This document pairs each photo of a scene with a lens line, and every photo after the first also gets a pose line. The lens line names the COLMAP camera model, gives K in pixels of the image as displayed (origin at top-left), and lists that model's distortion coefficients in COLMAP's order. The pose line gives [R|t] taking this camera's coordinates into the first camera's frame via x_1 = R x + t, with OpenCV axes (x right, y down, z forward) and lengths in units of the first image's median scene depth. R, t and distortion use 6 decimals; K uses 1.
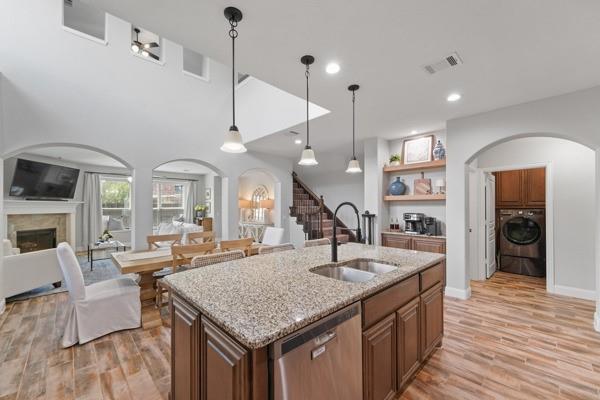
lens RADIAL K [[237.4, 0, 296.6], [0, 237.4, 206.0], [0, 0, 1]] dist [0.008056, -0.002035]
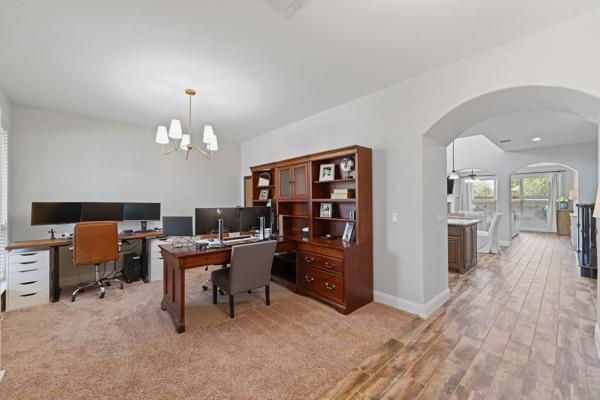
lens RADIAL K [[237.4, 0, 299.0], [0, 237.4, 199.3], [0, 0, 1]] dist [0.008056, -0.002035]
pose [[-0.028702, -0.001800, -0.999586, 0.979525], [0.004883, 0.999986, -0.001941, 0.007416], [0.999576, -0.004936, -0.028693, -0.055107]]
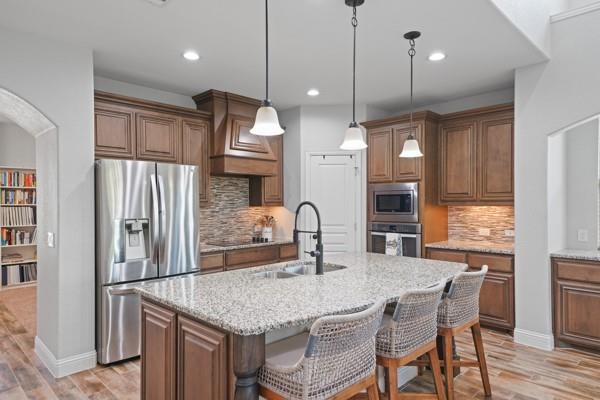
lens RADIAL K [[375.5, 0, 294.3], [0, 375.5, 201.3], [0, 0, 1]] dist [0.031075, -0.001662]
pose [[-0.999808, 0.006717, -0.018399, 0.094064], [0.006764, 0.999974, -0.002526, -0.003646], [0.018382, -0.002650, -0.999828, 0.813362]]
